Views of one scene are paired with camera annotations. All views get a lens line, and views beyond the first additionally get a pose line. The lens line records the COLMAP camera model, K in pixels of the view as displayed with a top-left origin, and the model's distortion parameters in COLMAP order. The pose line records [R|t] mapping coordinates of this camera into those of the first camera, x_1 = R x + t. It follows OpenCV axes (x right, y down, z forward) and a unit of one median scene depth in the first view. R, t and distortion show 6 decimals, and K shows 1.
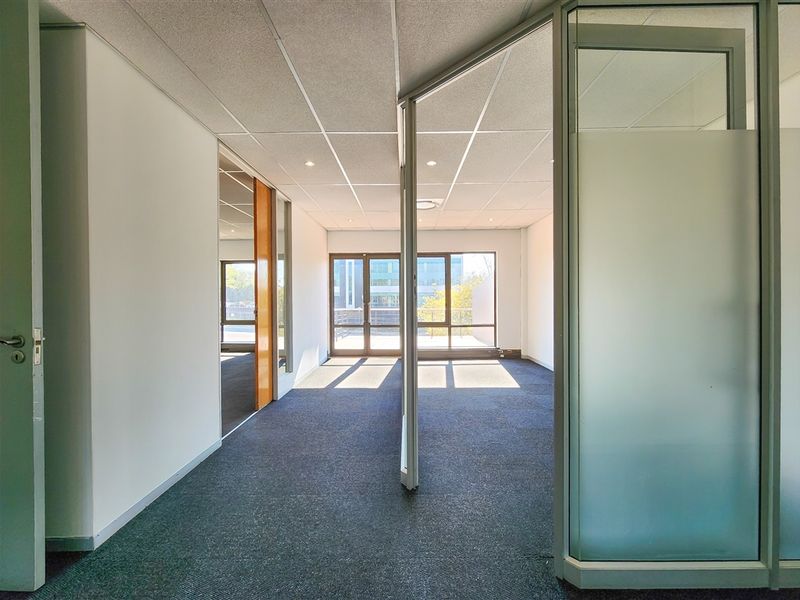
lens RADIAL K [[327.4, 0, 402.7], [0, 327.4, 298.5], [0, 0, 1]] dist [-0.000814, 0.000505]
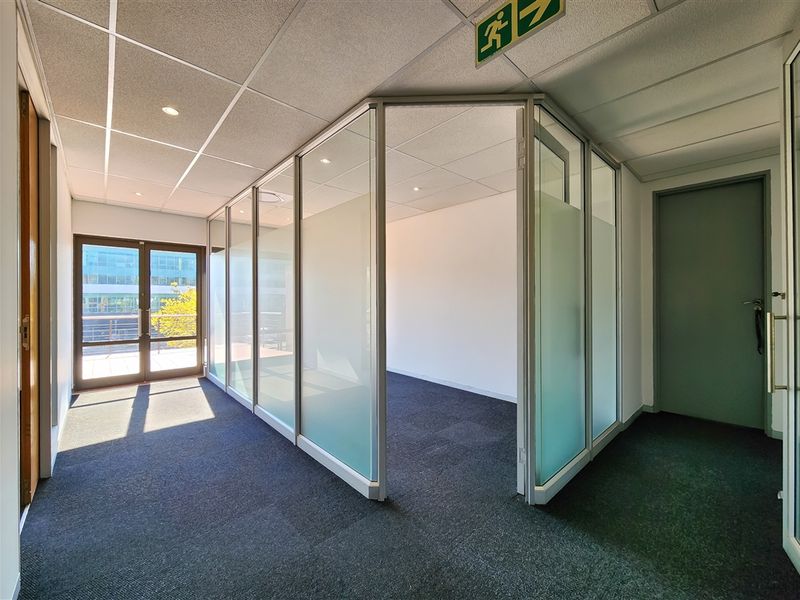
lens RADIAL K [[327.4, 0, 400.5], [0, 327.4, 297.1], [0, 0, 1]] dist [-0.000814, 0.000505]
pose [[0.728850, 0.007210, 0.684636, -0.193826], [0.001366, 0.999927, -0.011984, -0.003202], [-0.684672, 0.009670, 0.728787, 0.078554]]
